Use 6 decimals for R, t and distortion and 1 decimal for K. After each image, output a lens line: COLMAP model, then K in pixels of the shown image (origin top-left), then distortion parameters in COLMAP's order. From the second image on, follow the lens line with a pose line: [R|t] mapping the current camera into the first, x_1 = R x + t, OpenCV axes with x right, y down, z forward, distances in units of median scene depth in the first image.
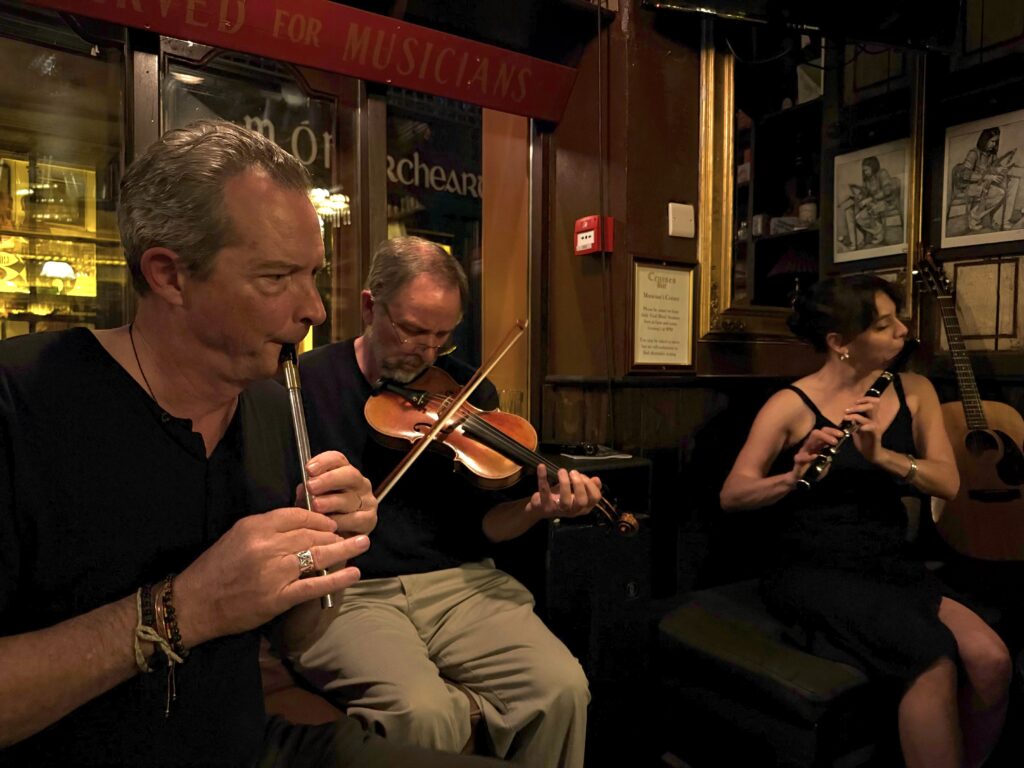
lens RADIAL K [[713.7, 0, 512.0], [0, 713.7, 383.3], [0, 0, 1]] dist [-0.002503, -0.000411]
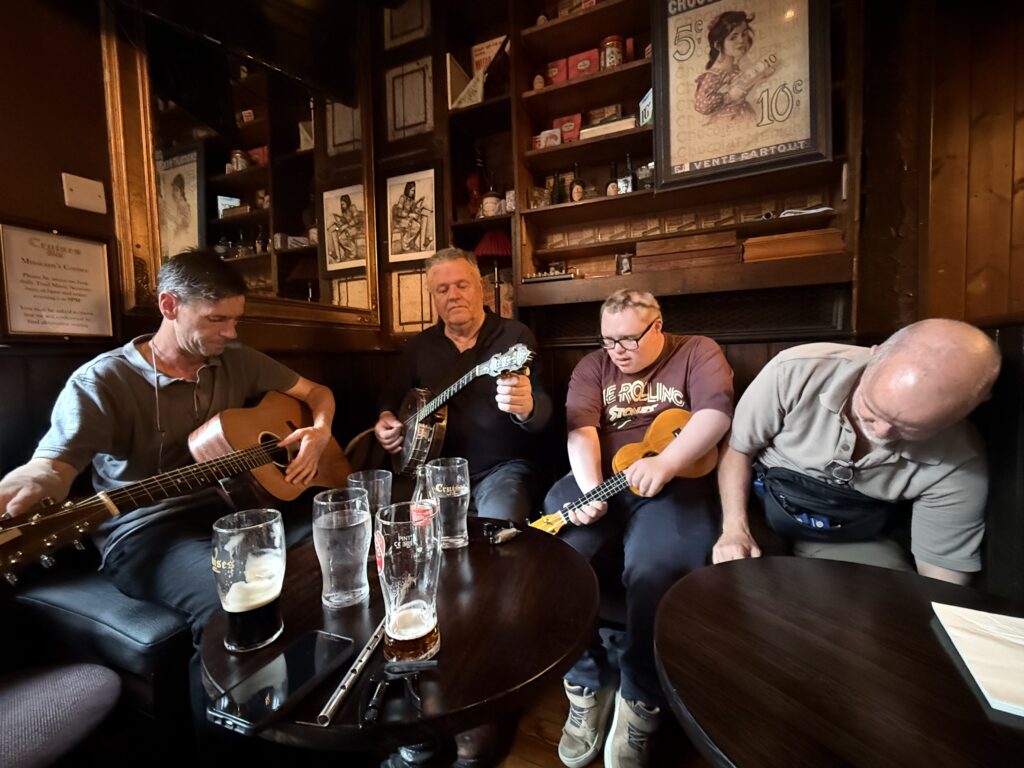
lens RADIAL K [[446.5, 0, 512.1], [0, 446.5, 384.9], [0, 0, 1]] dist [0.000991, 0.000004]
pose [[0.833311, -0.059813, 0.549558, 0.298359], [0.047900, 0.998203, 0.036012, 0.040535], [-0.550725, -0.003685, 0.834679, 0.099310]]
